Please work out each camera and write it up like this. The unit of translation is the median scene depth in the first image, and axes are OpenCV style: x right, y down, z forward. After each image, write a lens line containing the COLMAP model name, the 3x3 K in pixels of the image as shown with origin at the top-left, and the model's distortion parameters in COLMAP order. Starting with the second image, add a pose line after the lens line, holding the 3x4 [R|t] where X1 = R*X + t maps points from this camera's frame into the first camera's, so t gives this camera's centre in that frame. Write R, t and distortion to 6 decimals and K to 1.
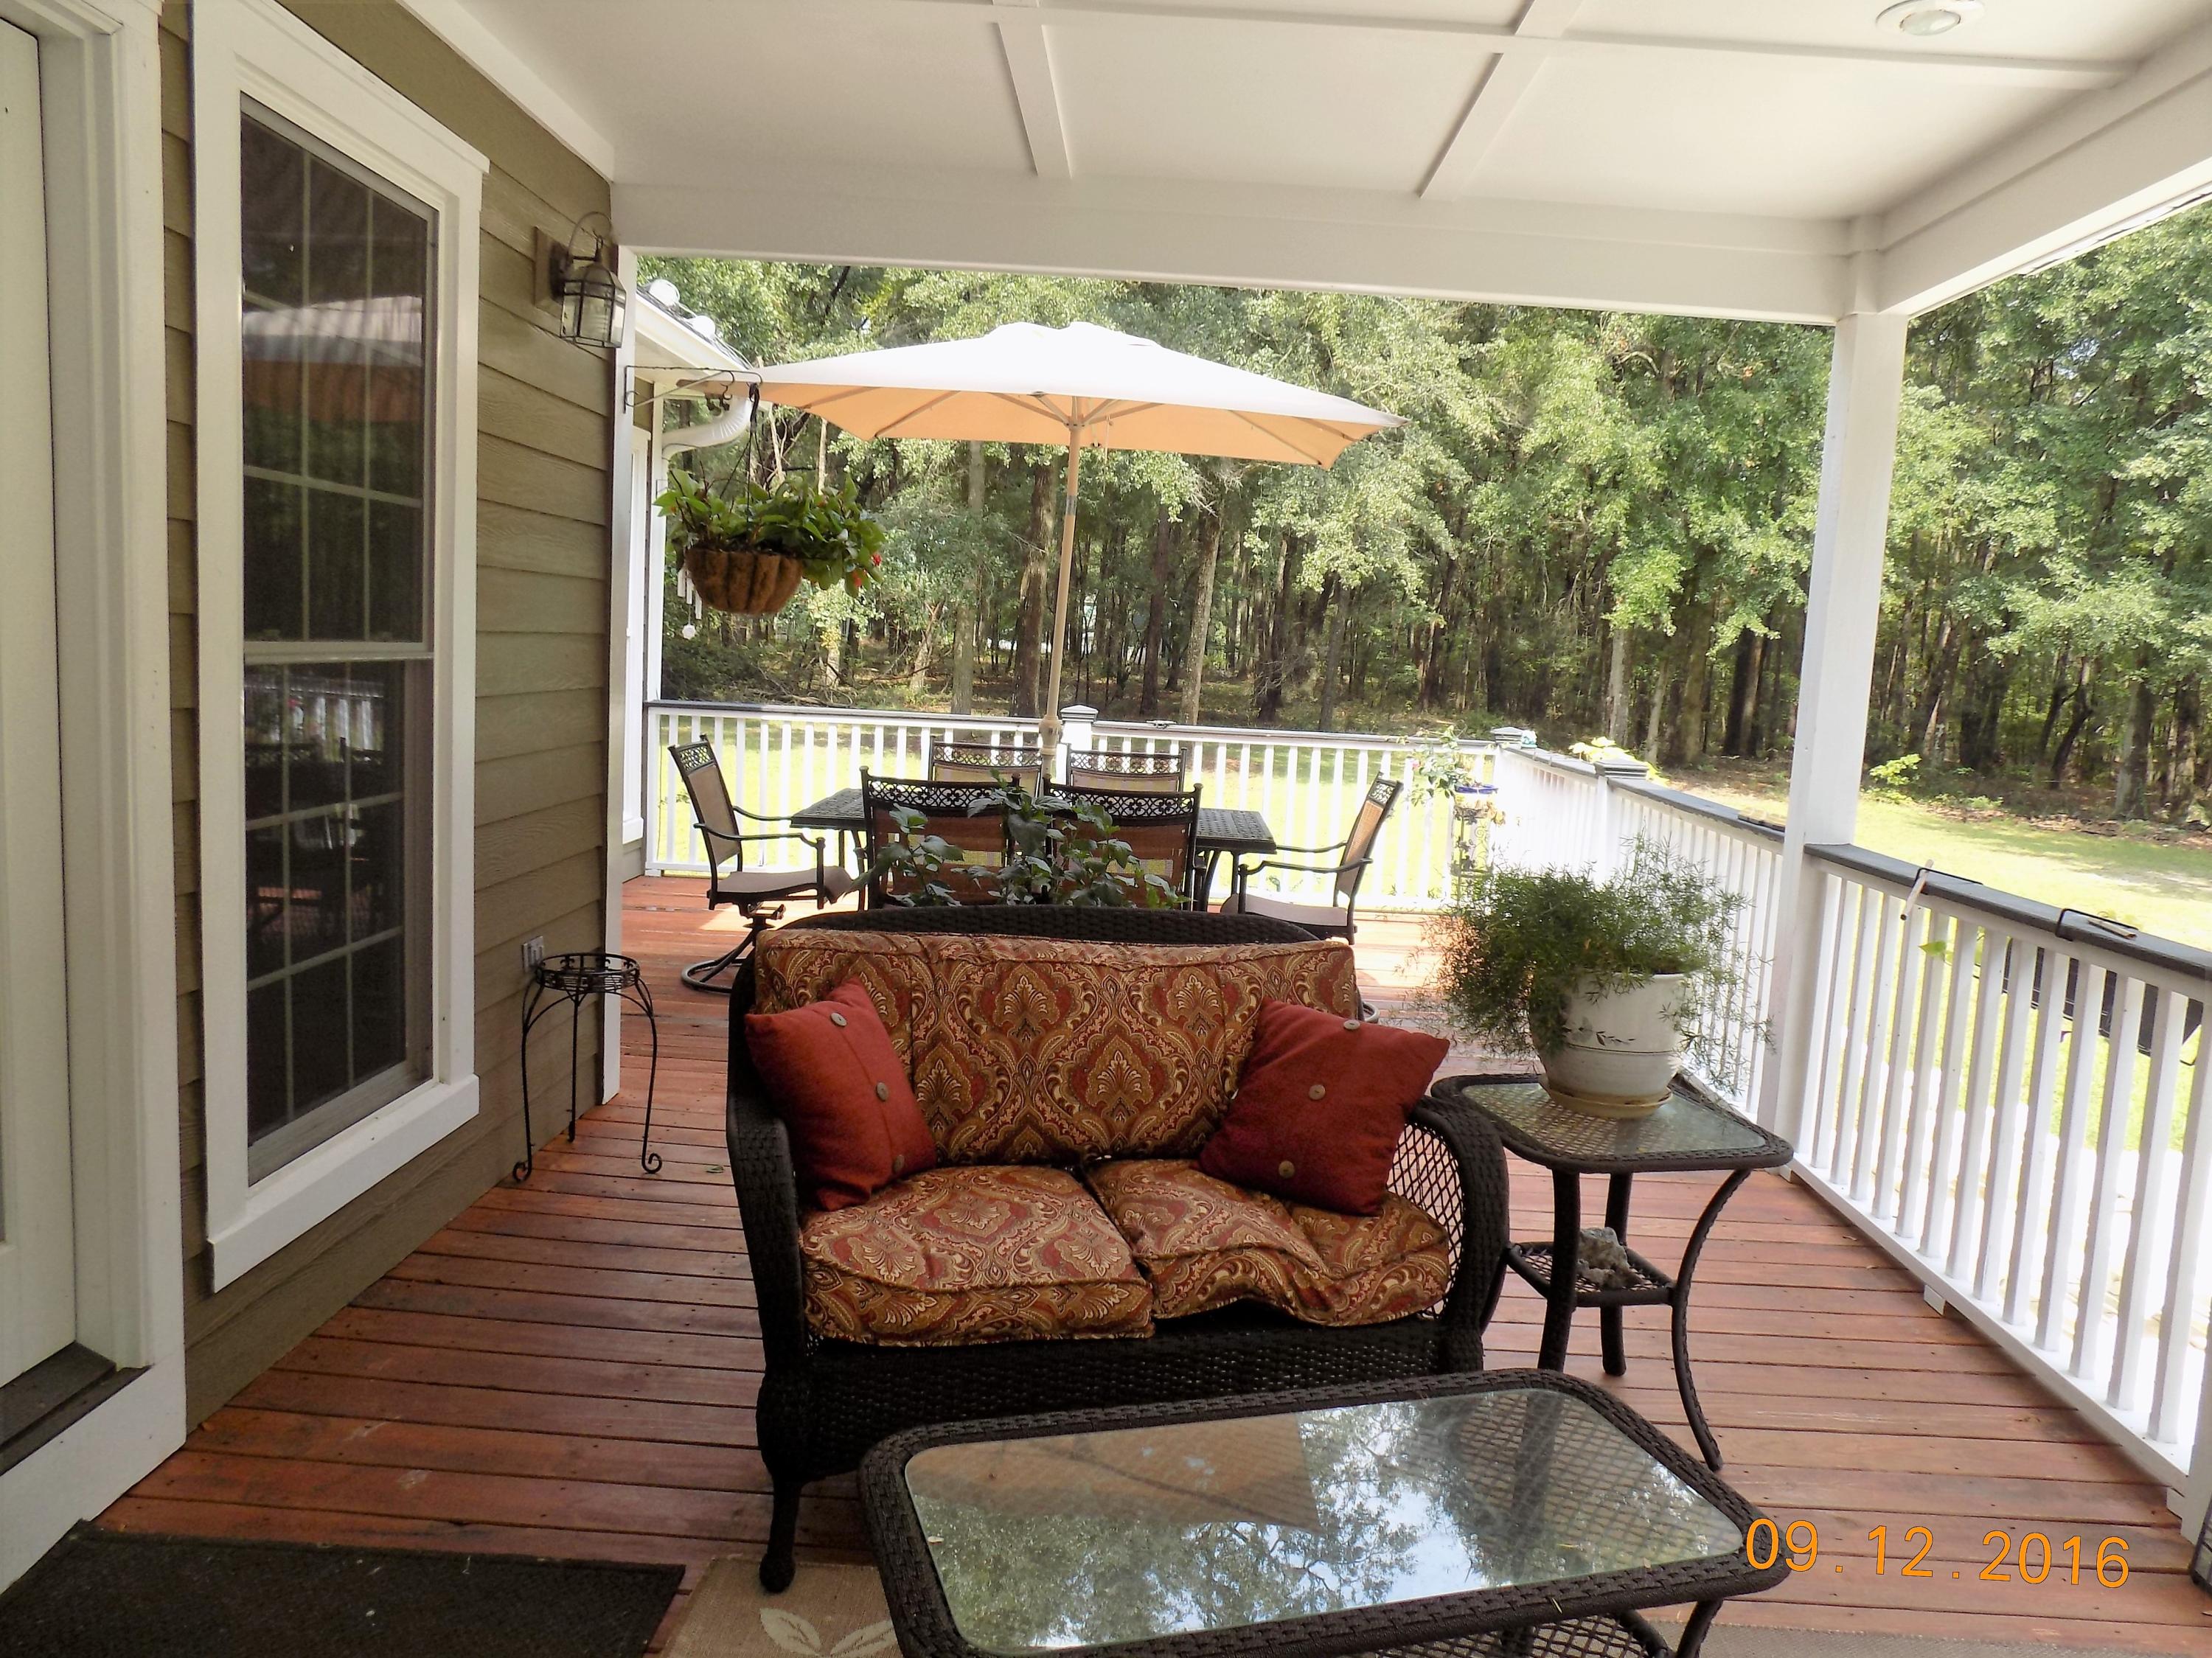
lens RADIAL K [[1548.7, 0, 1106.0], [0, 1548.7, 829.0], [0, 0, 1]] dist [-0.092664, 0.068180]
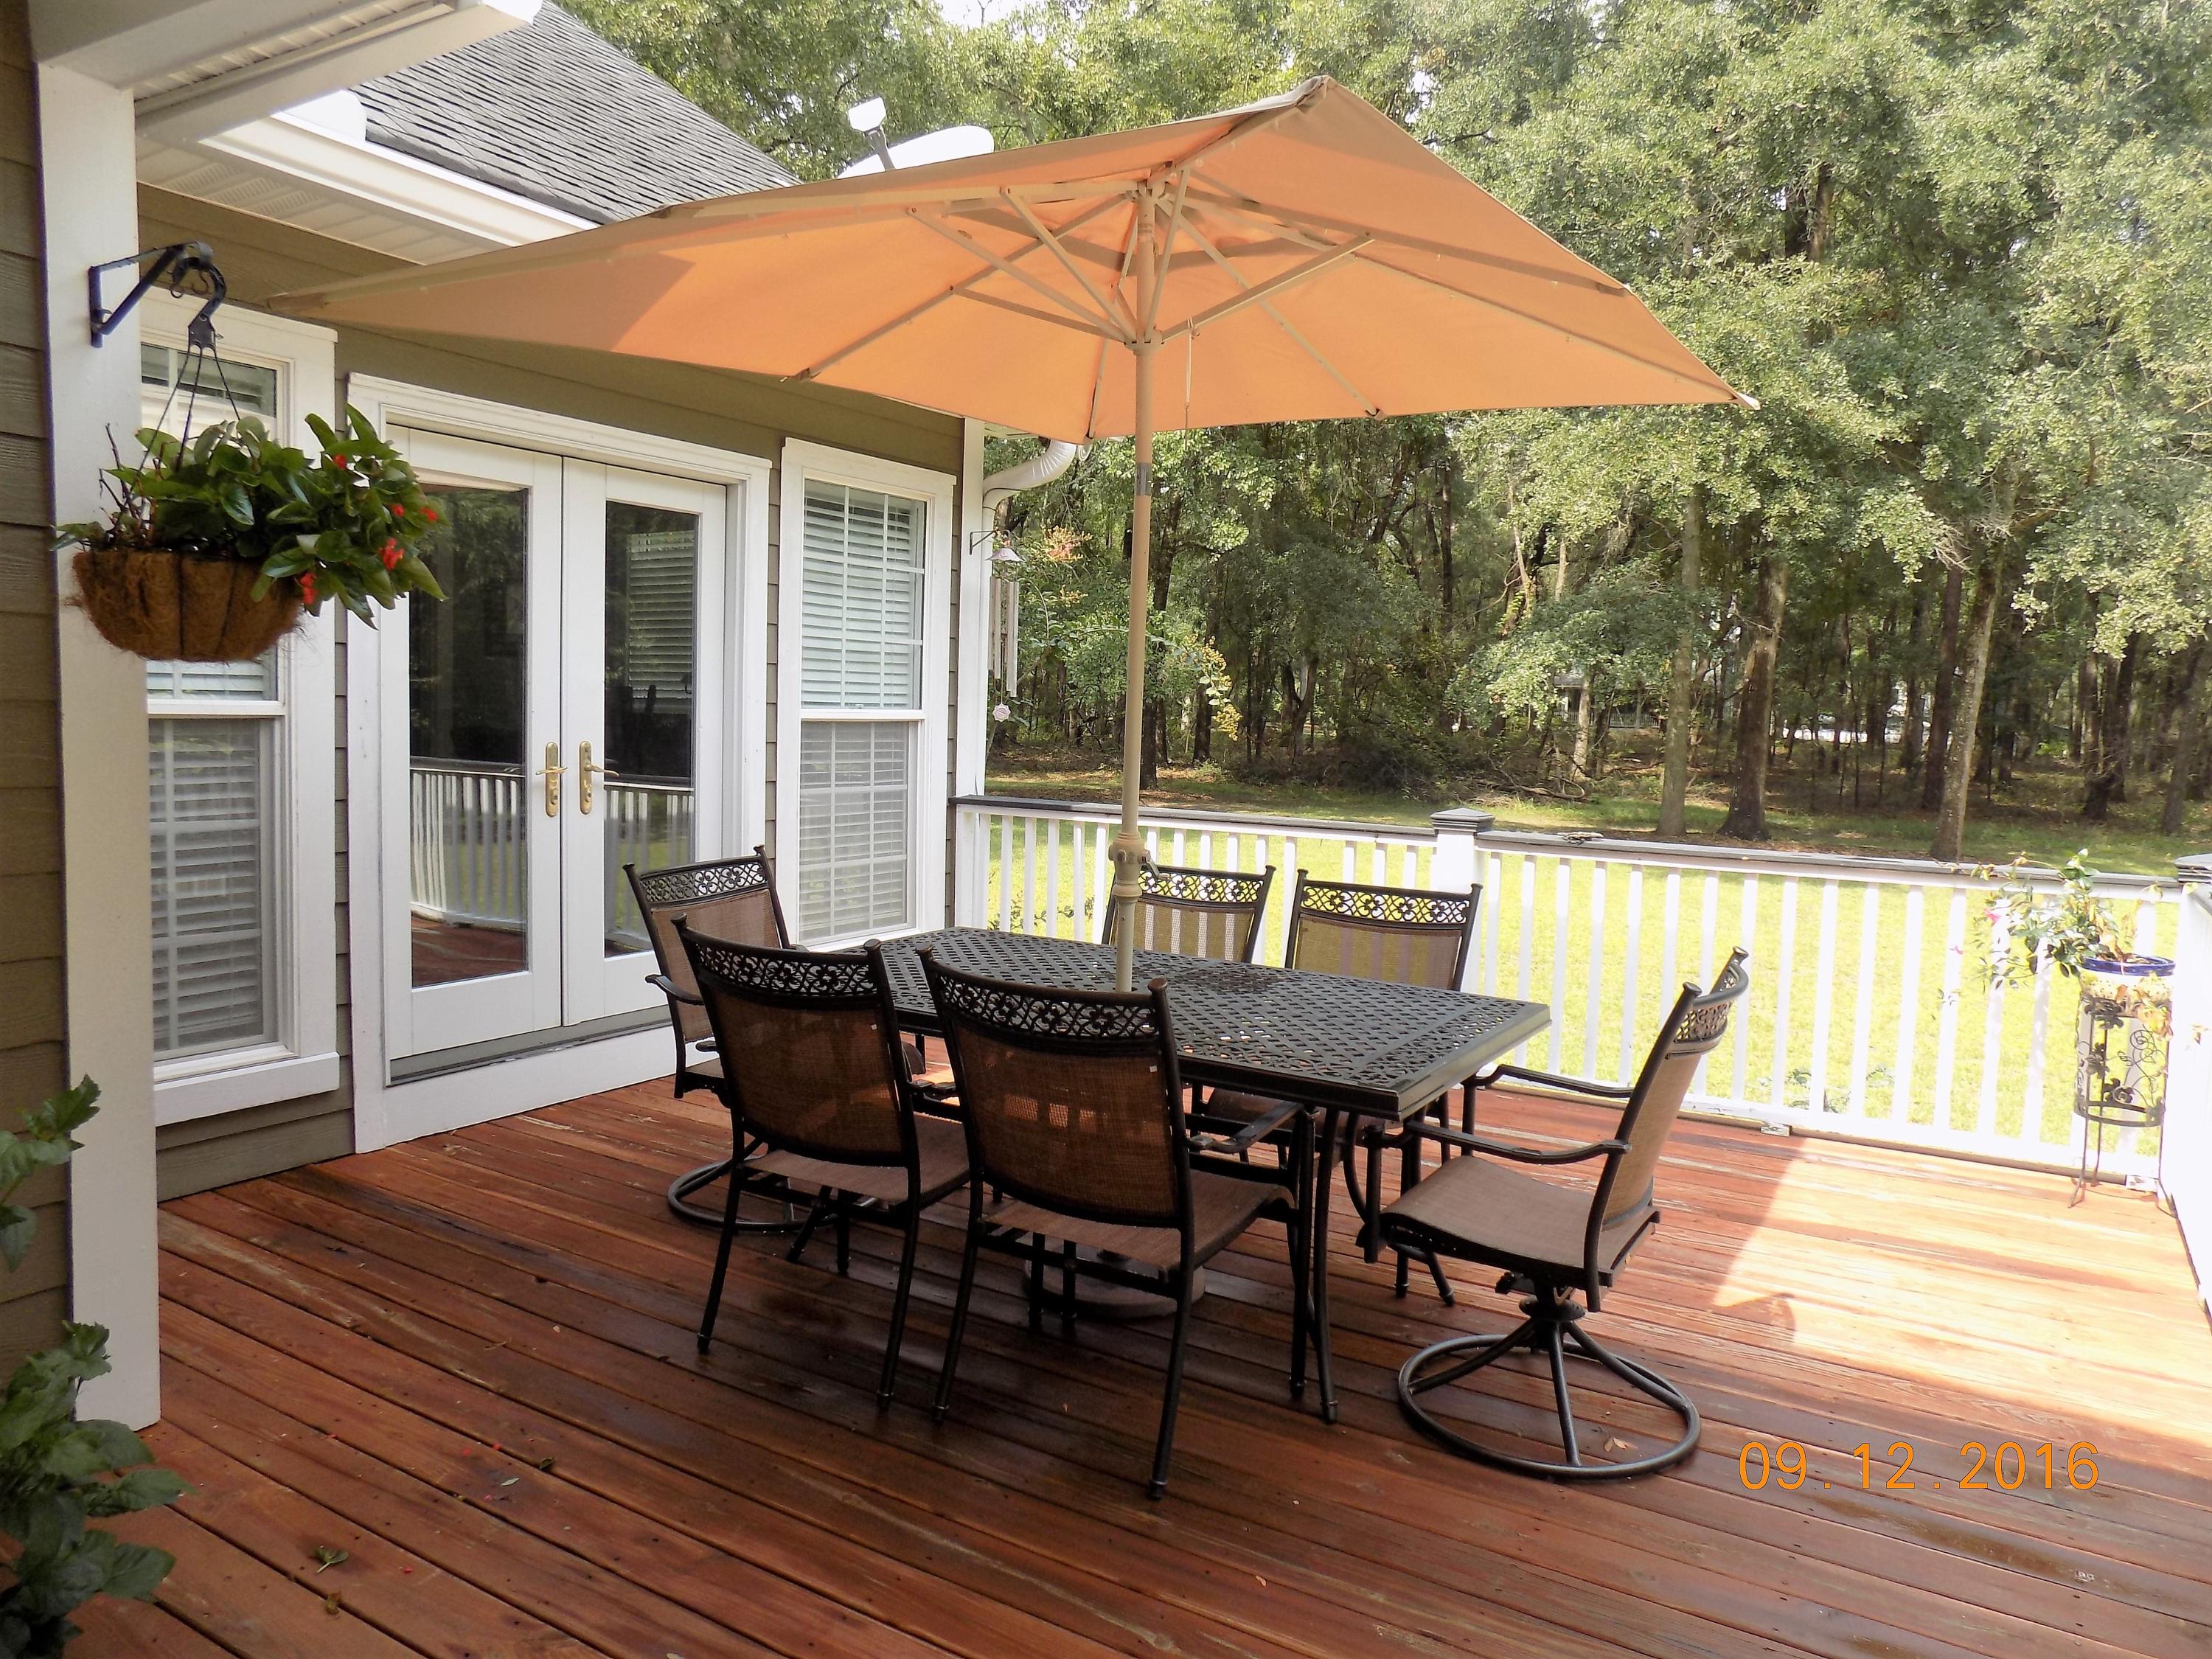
lens RADIAL K [[1493.9, 0, 1106.0], [0, 1493.9, 829.5], [0, 0, 1]] dist [-0.078164, 0.071523]
pose [[0.875638, 0.016070, -0.482700, 0.046886], [-0.043532, 0.998004, -0.045744, -0.009369], [0.481002, 0.061069, 0.874590, 0.098049]]
